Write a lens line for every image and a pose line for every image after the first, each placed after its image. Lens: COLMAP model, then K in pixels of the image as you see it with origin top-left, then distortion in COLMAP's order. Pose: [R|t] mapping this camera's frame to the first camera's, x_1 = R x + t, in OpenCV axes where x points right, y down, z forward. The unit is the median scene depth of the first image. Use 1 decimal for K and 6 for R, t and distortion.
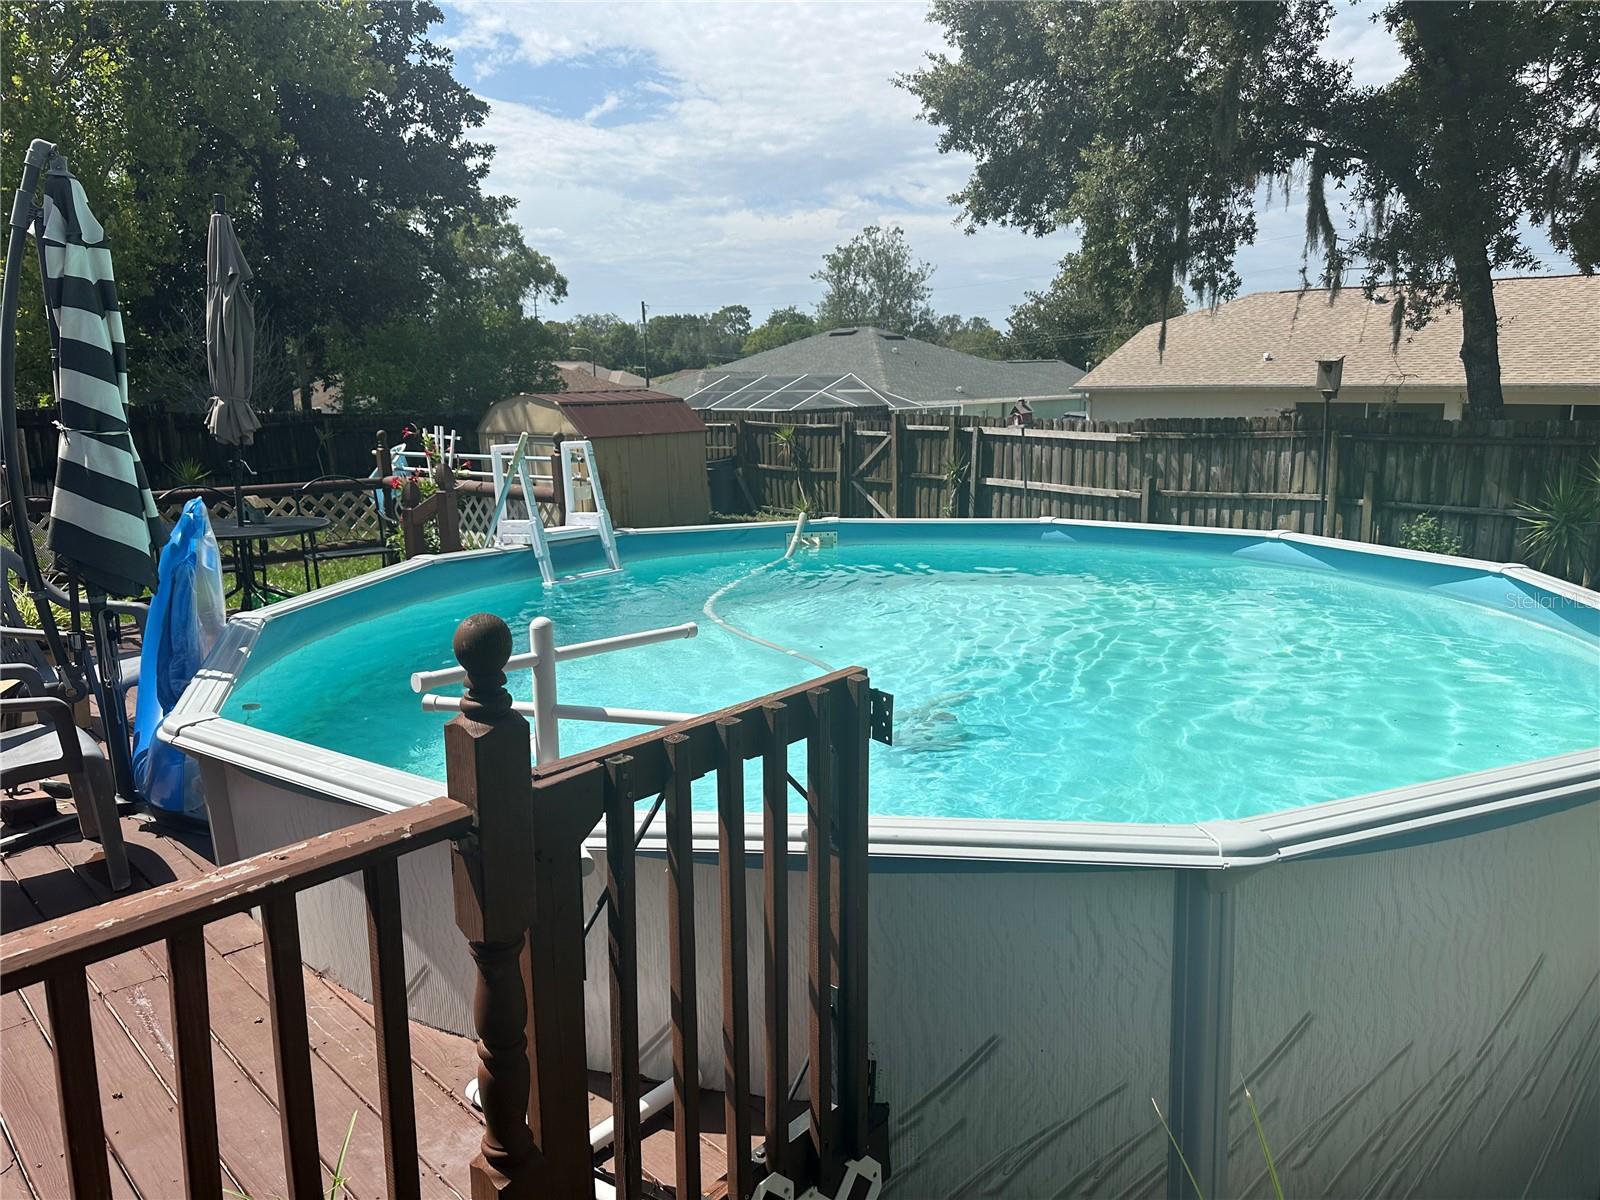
lens RADIAL K [[1135.1, 0, 814.5], [0, 1135.1, 585.1], [0, 0, 1]] dist [0.049659, -0.061926]
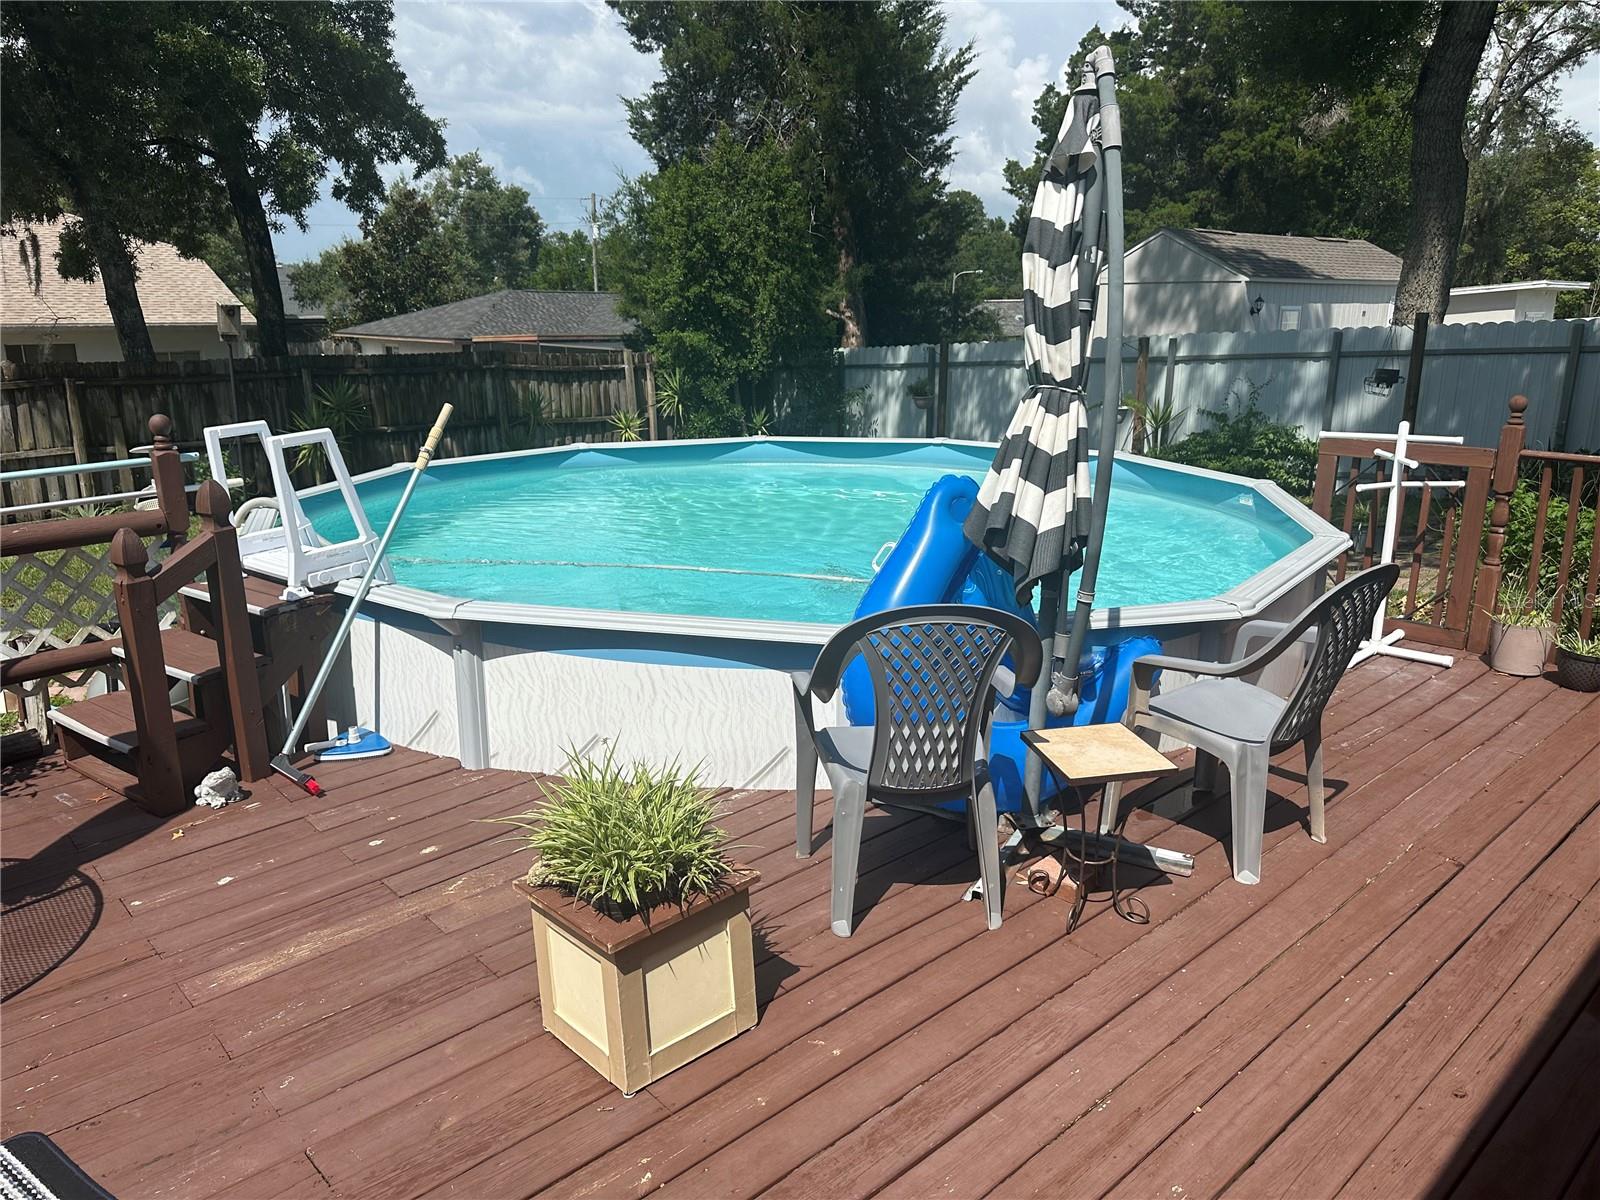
lens RADIAL K [[1135.1, 0, 789.5], [0, 1135.1, 588.0], [0, 0, 1]] dist [0.049659, -0.061926]
pose [[0.060943, -0.236338, 0.969758, -0.720423], [0.183140, 0.957717, 0.221895, -0.111305], [-0.981196, 0.164078, 0.101649, 0.560690]]
